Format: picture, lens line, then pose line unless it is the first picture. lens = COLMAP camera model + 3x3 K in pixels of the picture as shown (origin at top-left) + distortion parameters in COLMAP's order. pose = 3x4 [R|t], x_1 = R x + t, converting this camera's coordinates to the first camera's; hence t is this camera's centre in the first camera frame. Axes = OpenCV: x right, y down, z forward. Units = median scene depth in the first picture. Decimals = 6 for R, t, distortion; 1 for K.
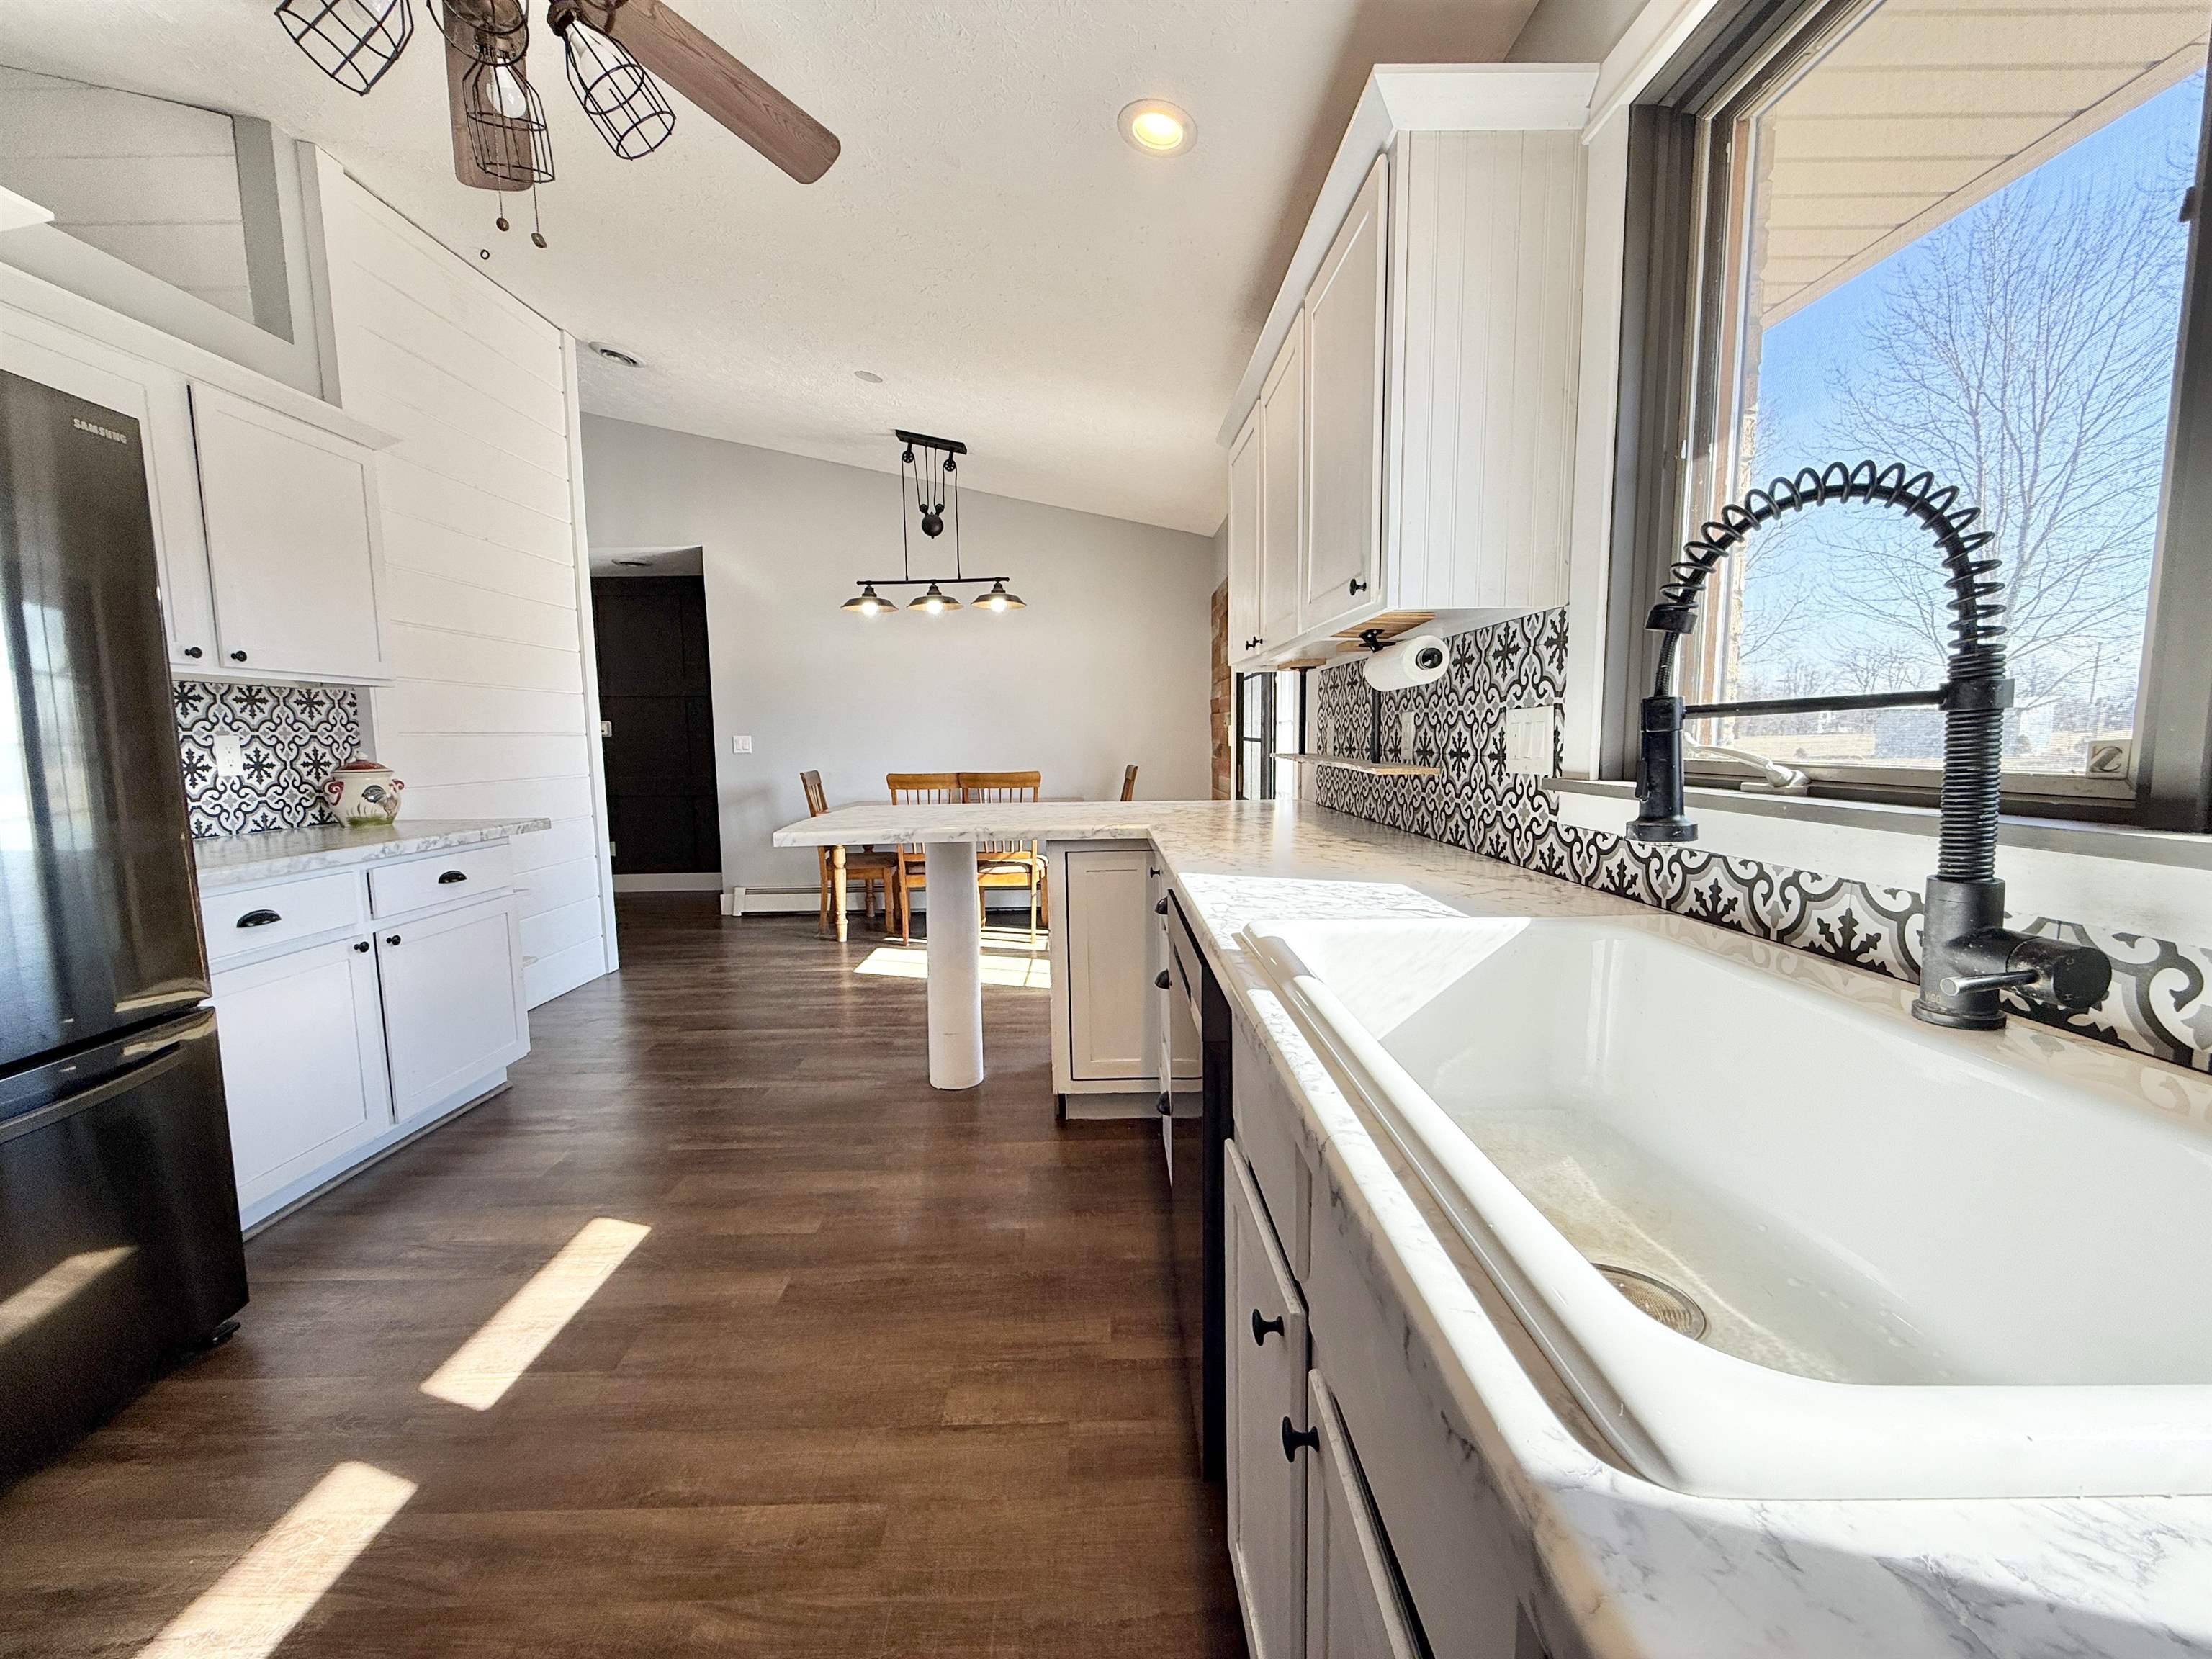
lens RADIAL K [[879.0, 0, 1101.6], [0, 879.0, 823.6], [0, 0, 1]] dist [-0.000105, 0.000396]
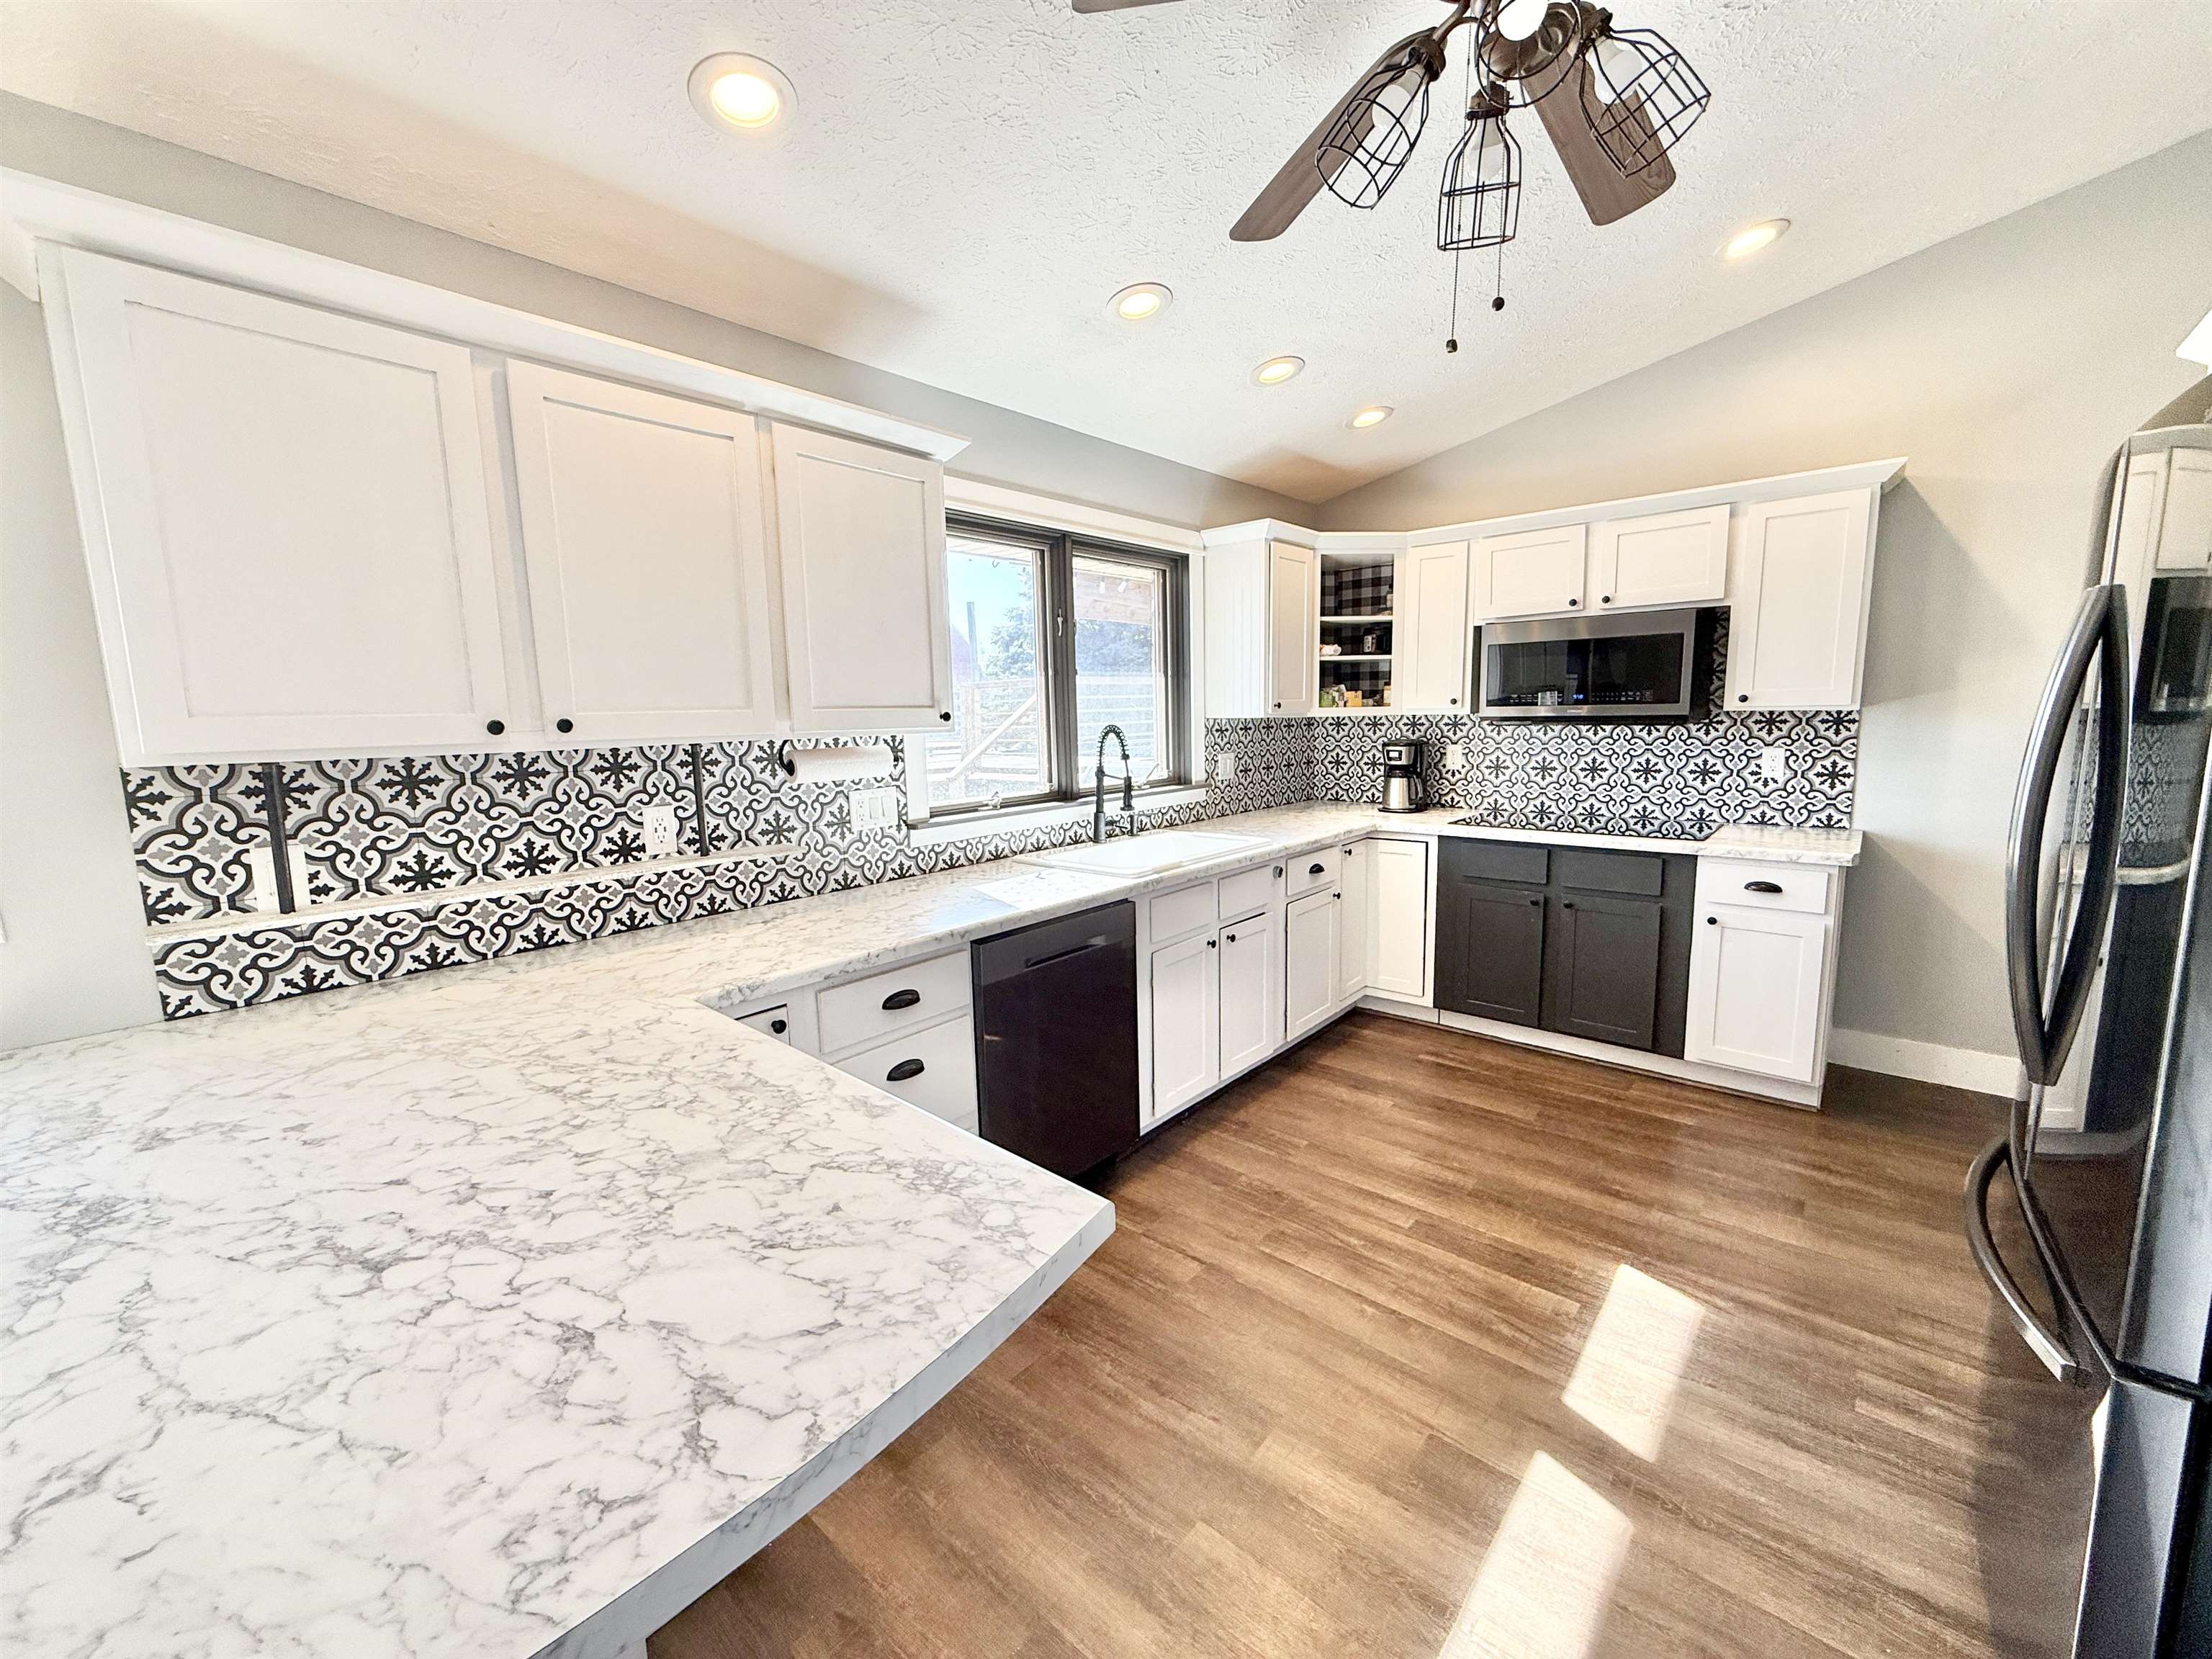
lens RADIAL K [[879.0, 0, 1100.6], [0, 879.0, 827.9], [0, 0, 1]] dist [-0.000105, 0.000396]
pose [[-0.741365, -0.060095, 0.668406, -0.606901], [0.101805, 0.974385, 0.200523, -0.222400], [-0.663335, 0.216708, -0.716257, 1.222763]]
